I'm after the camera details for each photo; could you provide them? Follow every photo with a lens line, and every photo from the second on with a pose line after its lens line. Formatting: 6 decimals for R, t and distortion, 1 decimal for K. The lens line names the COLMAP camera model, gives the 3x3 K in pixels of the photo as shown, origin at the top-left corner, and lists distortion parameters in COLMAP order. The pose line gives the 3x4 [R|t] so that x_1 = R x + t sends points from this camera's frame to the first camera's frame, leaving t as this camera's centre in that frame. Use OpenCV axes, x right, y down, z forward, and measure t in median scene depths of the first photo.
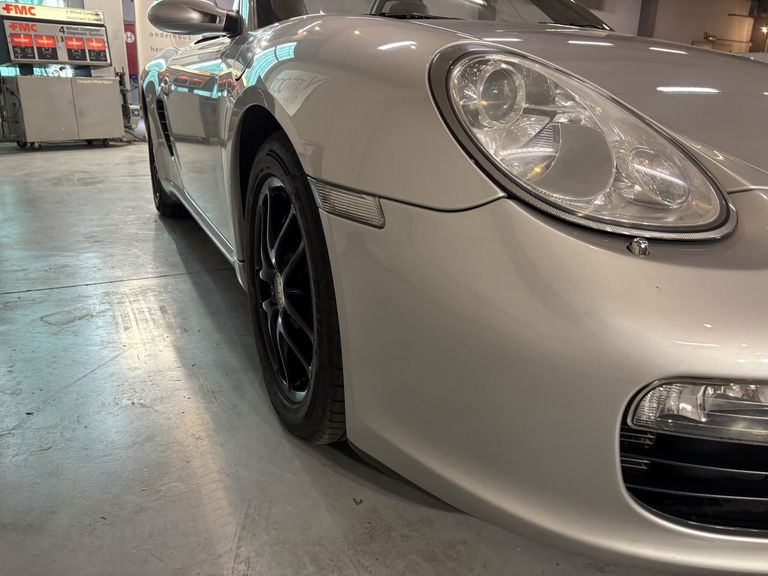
lens RADIAL K [[579.8, 0, 389.0], [0, 579.8, 286.8], [0, 0, 1]] dist [0.054962, -0.076892]
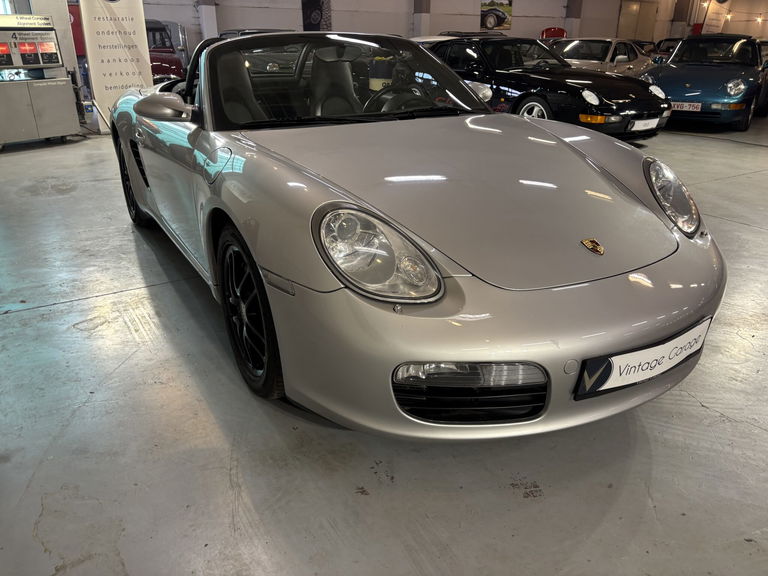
lens RADIAL K [[577.8, 0, 382.4], [0, 577.8, 289.7], [0, 0, 1]] dist [0.052078, -0.064259]
pose [[0.996927, -0.051248, 0.059252, 0.077822], [0.046435, 0.995717, 0.079943, -0.114354], [-0.063095, -0.076946, 0.995037, -0.459112]]
